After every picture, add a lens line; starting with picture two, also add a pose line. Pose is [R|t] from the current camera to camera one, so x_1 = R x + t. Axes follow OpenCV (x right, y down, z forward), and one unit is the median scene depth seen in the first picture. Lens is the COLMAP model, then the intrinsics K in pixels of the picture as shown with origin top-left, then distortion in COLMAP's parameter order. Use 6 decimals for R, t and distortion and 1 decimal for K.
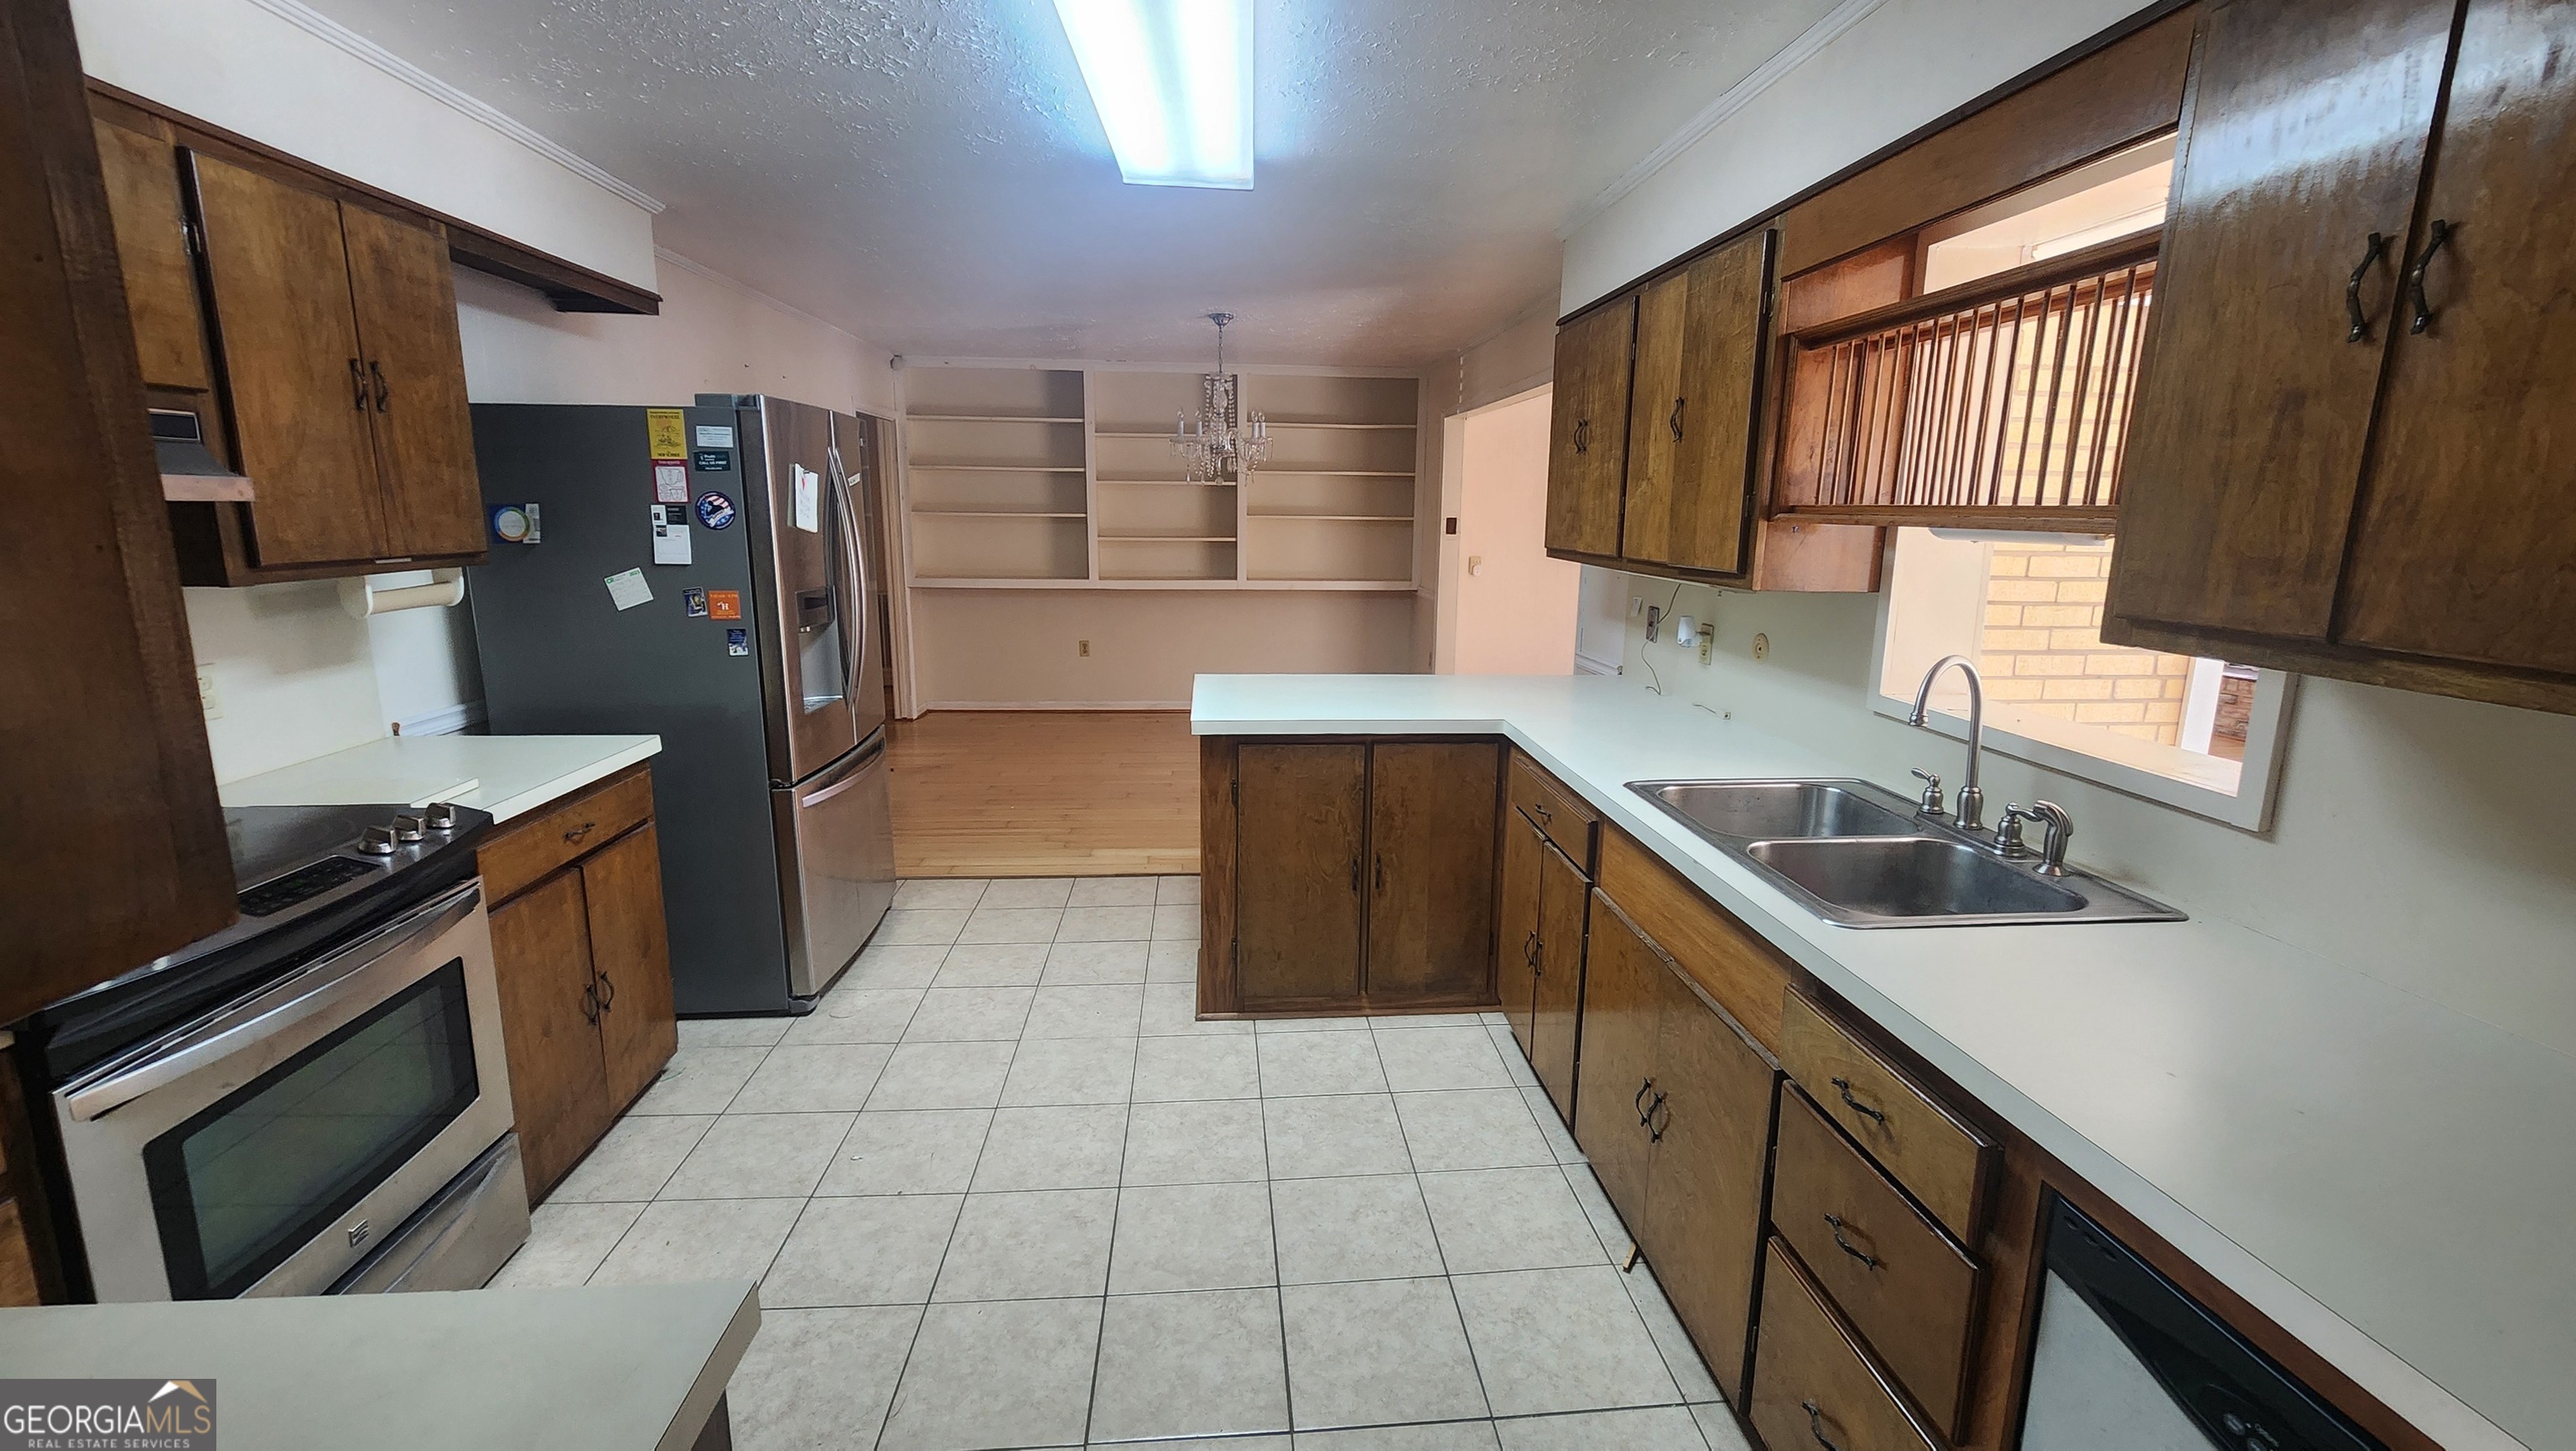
lens RADIAL K [[1057.4, 0, 1296.1], [0, 1057.4, 714.9], [0, 0, 1]] dist [0.008286, -0.003480]
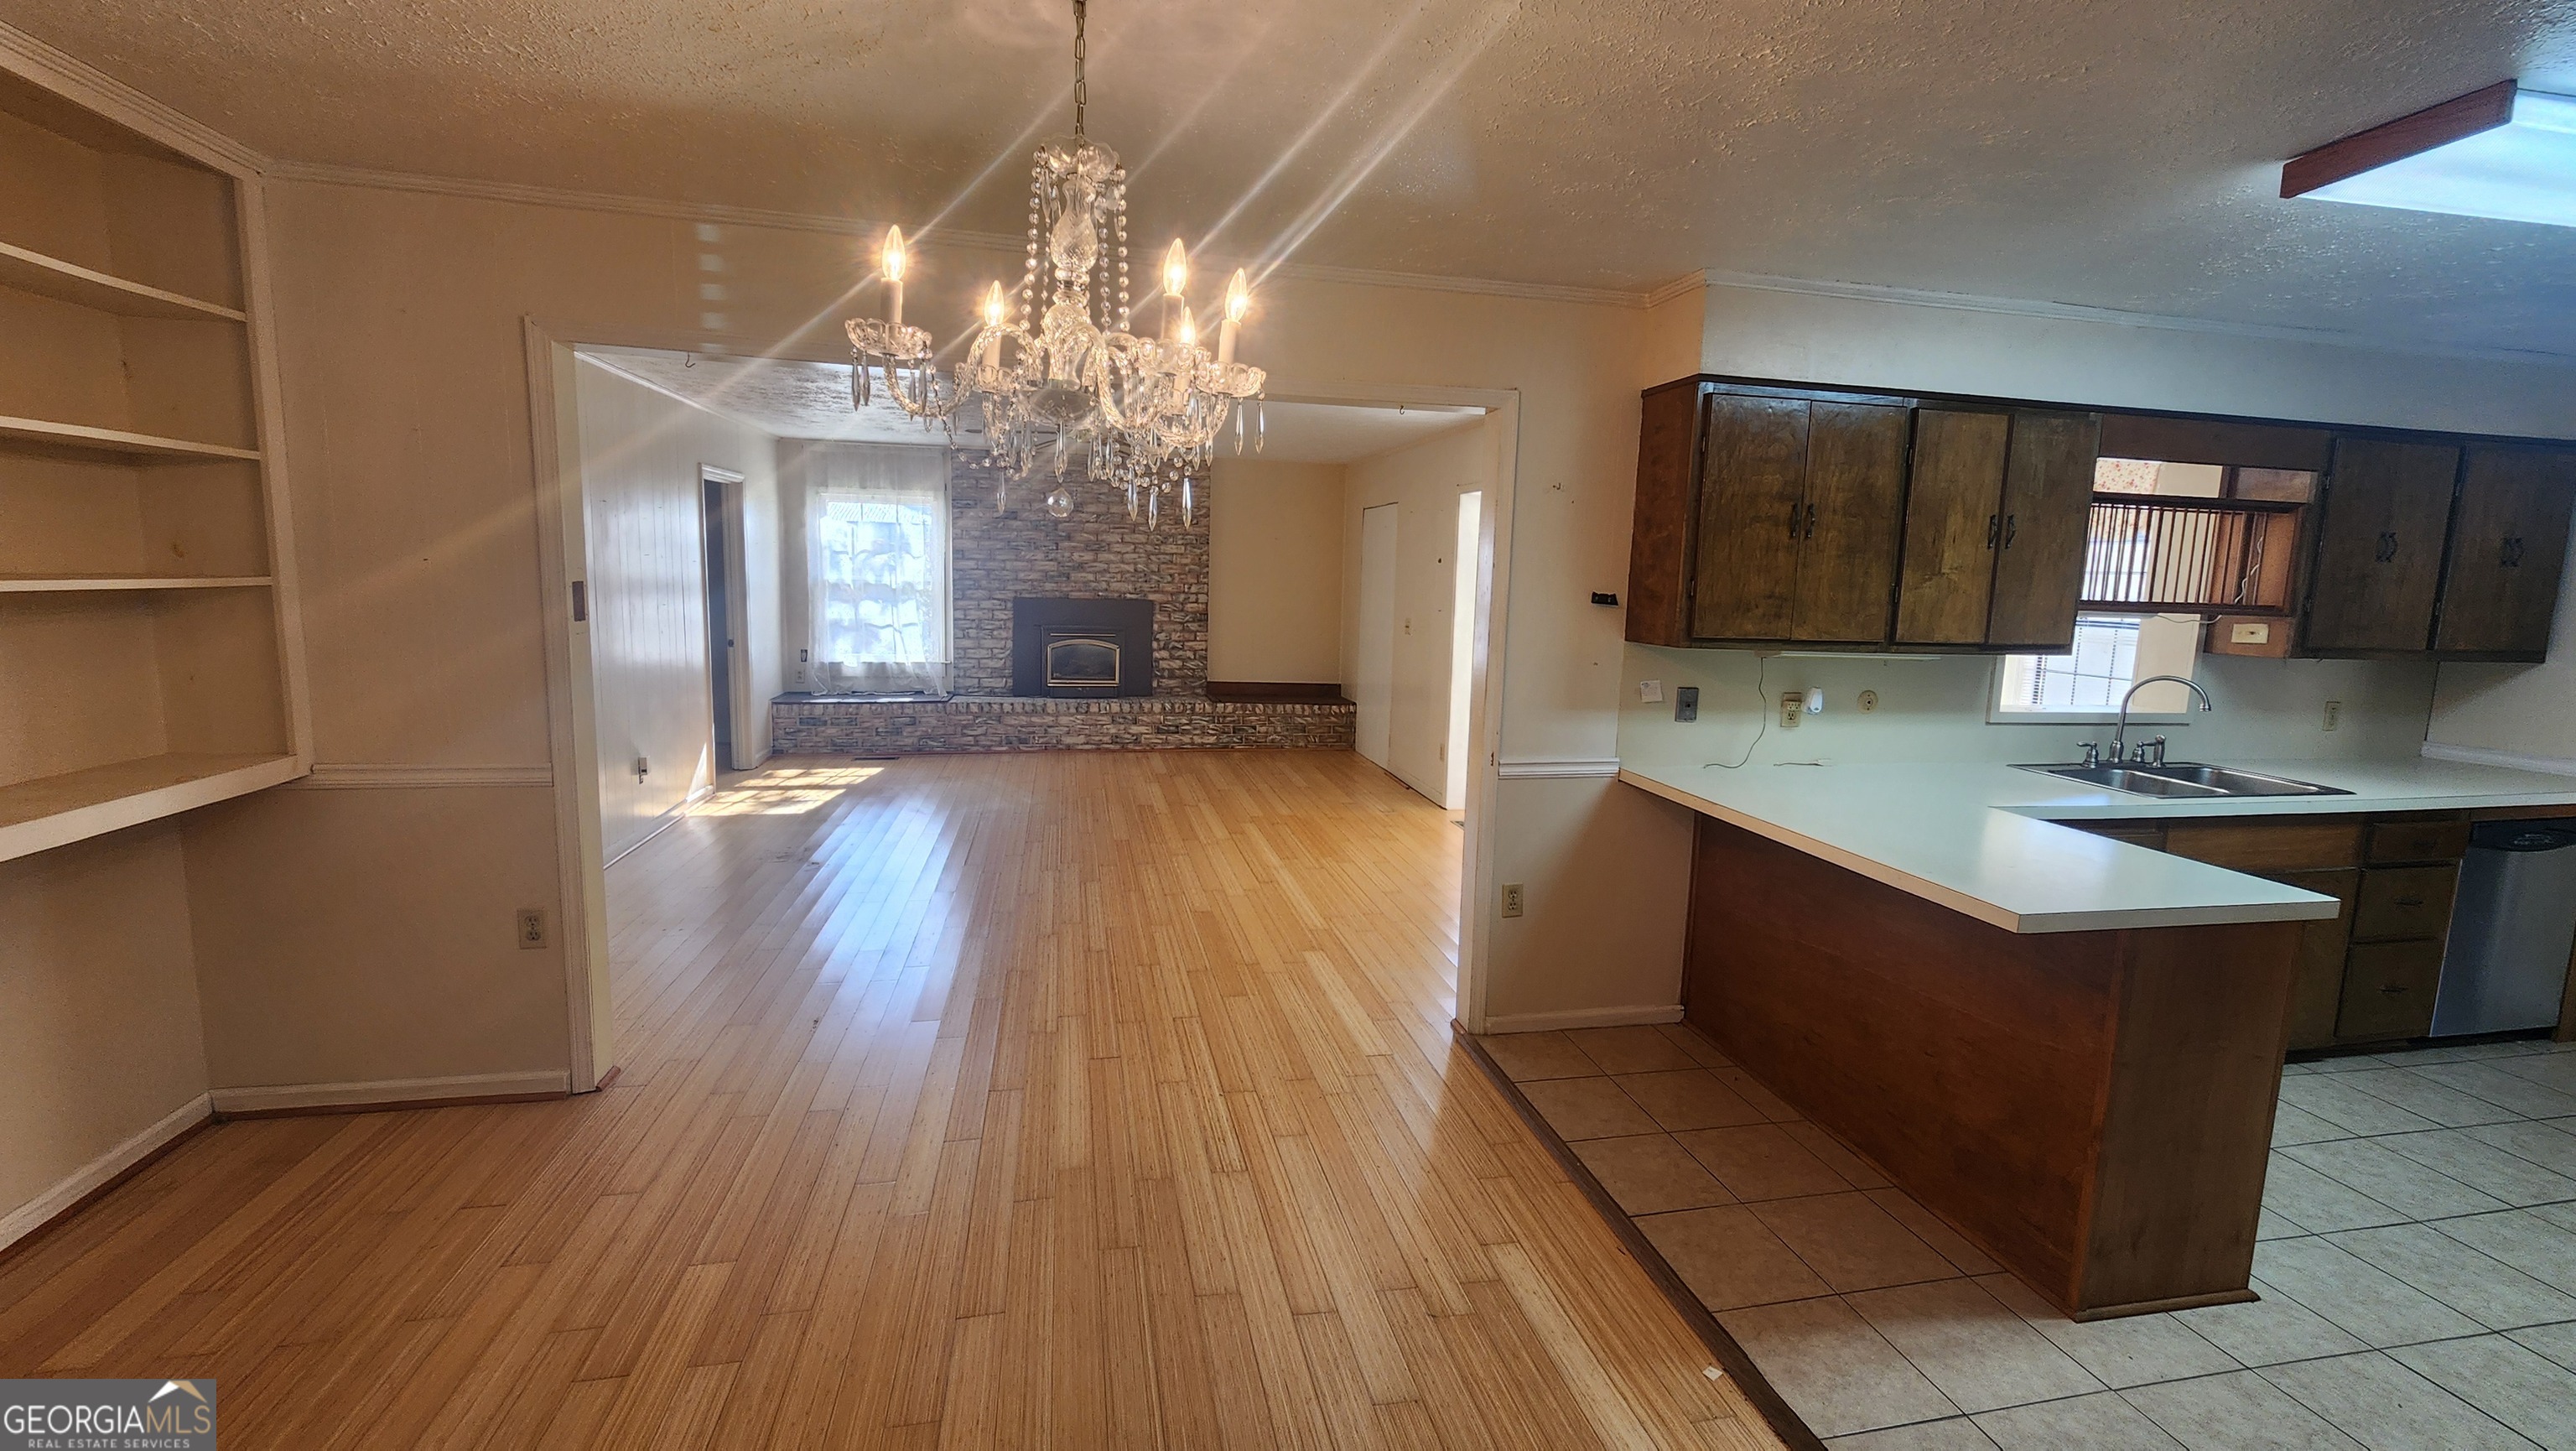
lens RADIAL K [[1057.4, 0, 1296.1], [0, 1057.4, 714.9], [0, 0, 1]] dist [0.008286, -0.003480]
pose [[-0.135420, -0.143168, 0.980390, -1.096452], [0.159544, 0.973441, 0.164191, -0.553364], [-0.977858, 0.178650, -0.108982, 2.716043]]
